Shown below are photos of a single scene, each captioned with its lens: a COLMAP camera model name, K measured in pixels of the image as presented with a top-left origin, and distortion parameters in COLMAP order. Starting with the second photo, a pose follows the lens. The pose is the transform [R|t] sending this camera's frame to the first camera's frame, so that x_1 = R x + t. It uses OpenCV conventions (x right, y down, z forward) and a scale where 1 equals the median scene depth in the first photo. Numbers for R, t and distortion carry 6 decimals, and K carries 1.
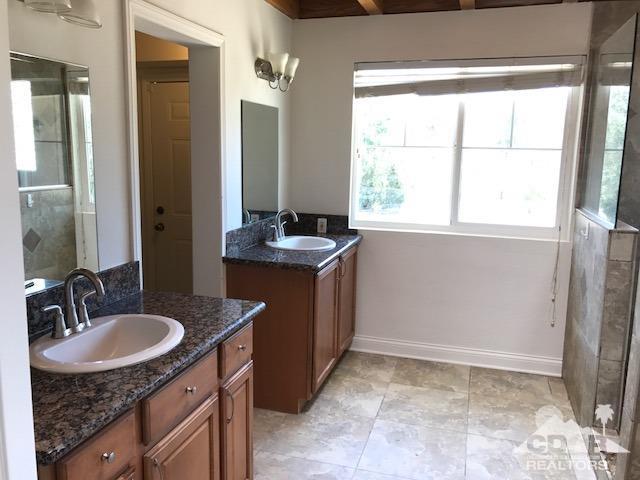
lens RADIAL K [[536.2, 0, 320.2], [0, 536.2, 238.6], [0, 0, 1]] dist [0.036669, -0.018011]
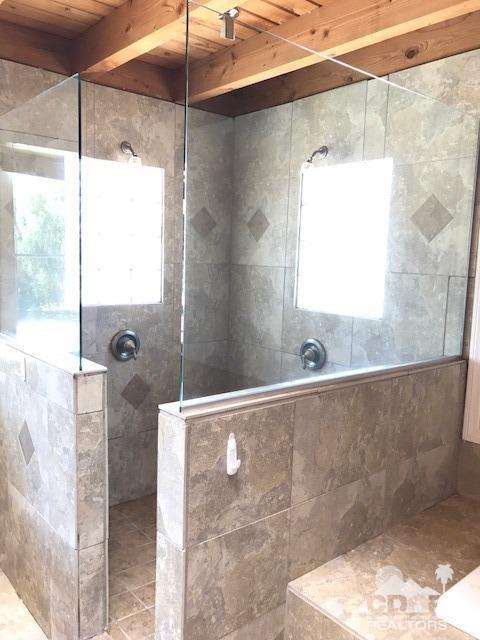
lens RADIAL K [[536.2, 0, 240.1], [0, 536.2, 319.1], [0, 0, 1]] dist [0.036669, -0.018011]
pose [[0.545770, -0.101988, 0.831706, 0.066616], [0.114741, 0.992312, 0.046388, -0.094114], [-0.830042, 0.070113, 0.553276, 0.407286]]
